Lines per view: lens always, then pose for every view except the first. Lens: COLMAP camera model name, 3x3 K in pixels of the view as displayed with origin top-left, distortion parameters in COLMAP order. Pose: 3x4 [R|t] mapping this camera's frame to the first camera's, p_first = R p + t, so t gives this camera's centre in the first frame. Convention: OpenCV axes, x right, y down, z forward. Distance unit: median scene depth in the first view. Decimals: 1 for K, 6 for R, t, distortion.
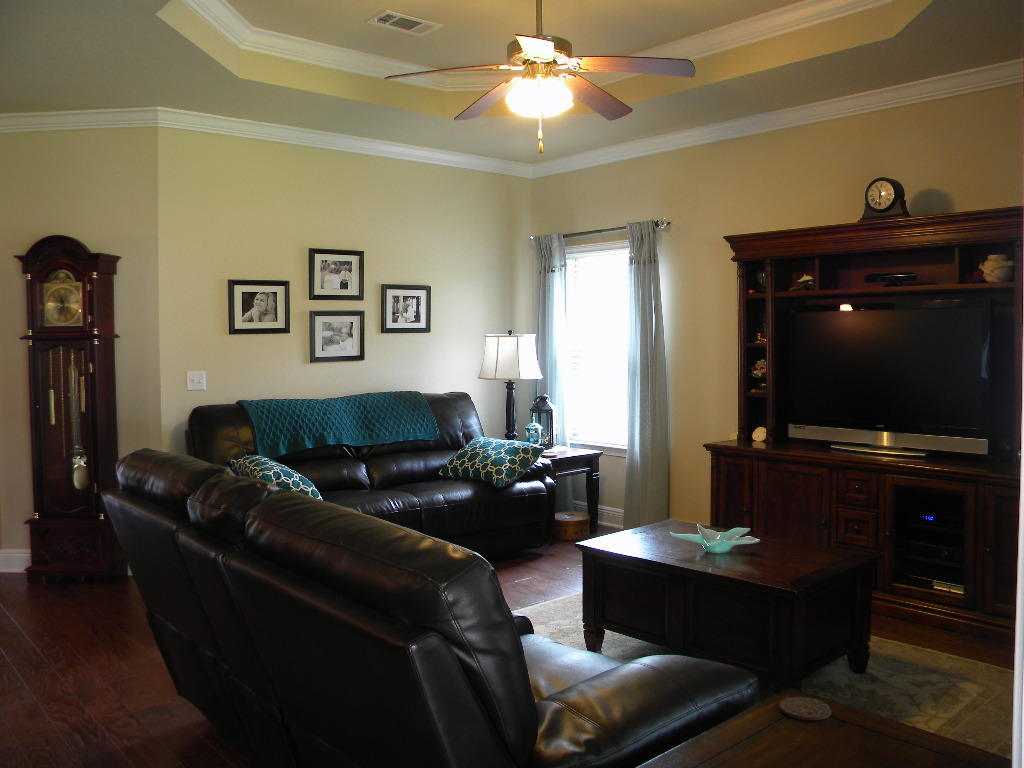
lens RADIAL K [[872.9, 0, 512.0], [0, 872.9, 384.0], [0, 0, 1]] dist [-0.189798, 0.165568]
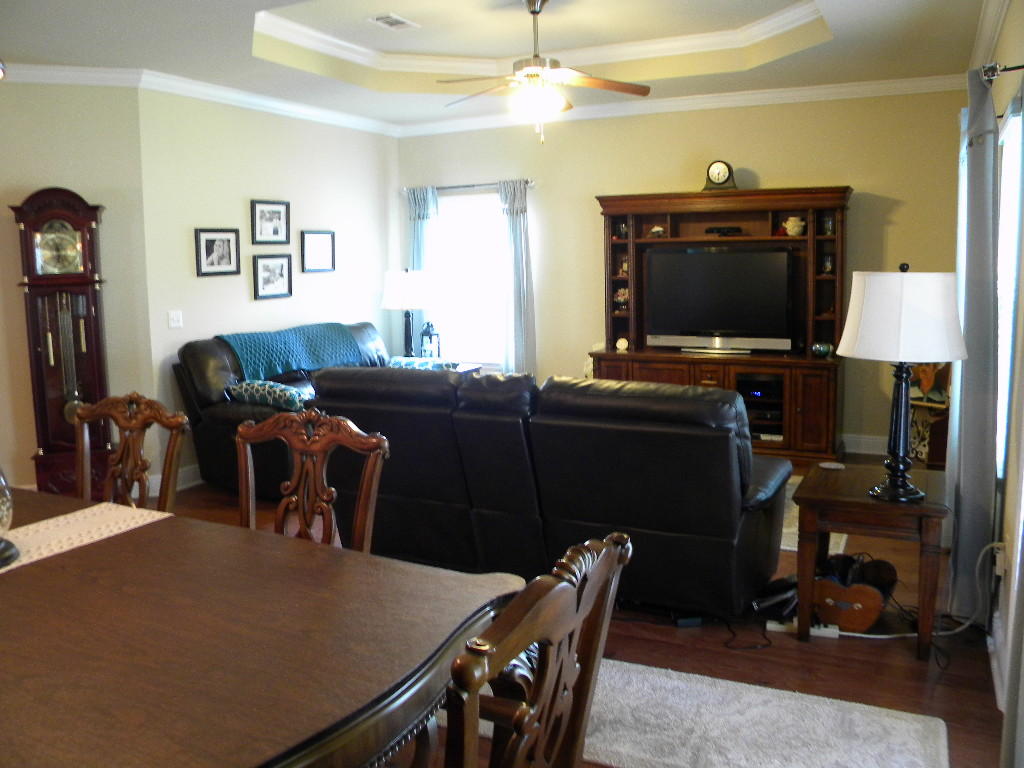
lens RADIAL K [[872.9, 0, 512.0], [0, 872.9, 384.0], [0, 0, 1]] dist [-0.189798, 0.165568]
pose [[0.924659, -0.061051, 0.375869, -0.392616], [0.030328, 0.995736, 0.087126, -0.003362], [-0.379586, -0.069162, 0.922568, -0.202388]]
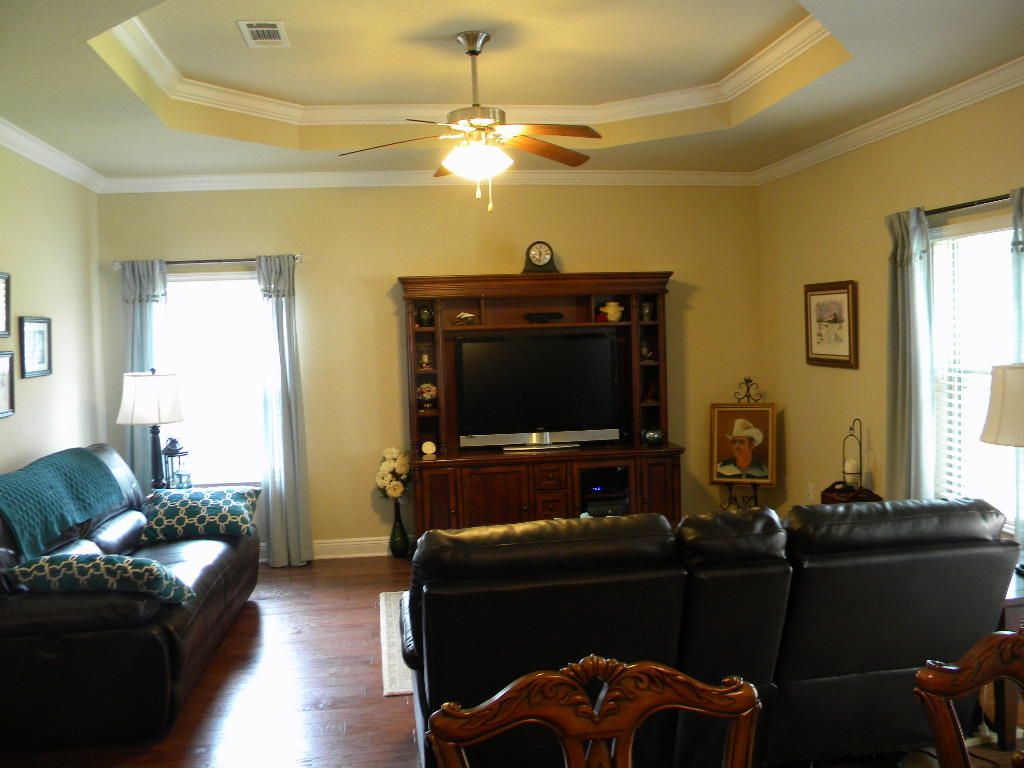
lens RADIAL K [[872.9, 0, 512.0], [0, 872.9, 384.0], [0, 0, 1]] dist [-0.189798, 0.165568]
pose [[0.534579, -0.058569, 0.843087, -0.647102], [0.067999, 0.997342, 0.026170, -0.051496], [-0.842379, 0.043339, 0.537140, 0.267605]]
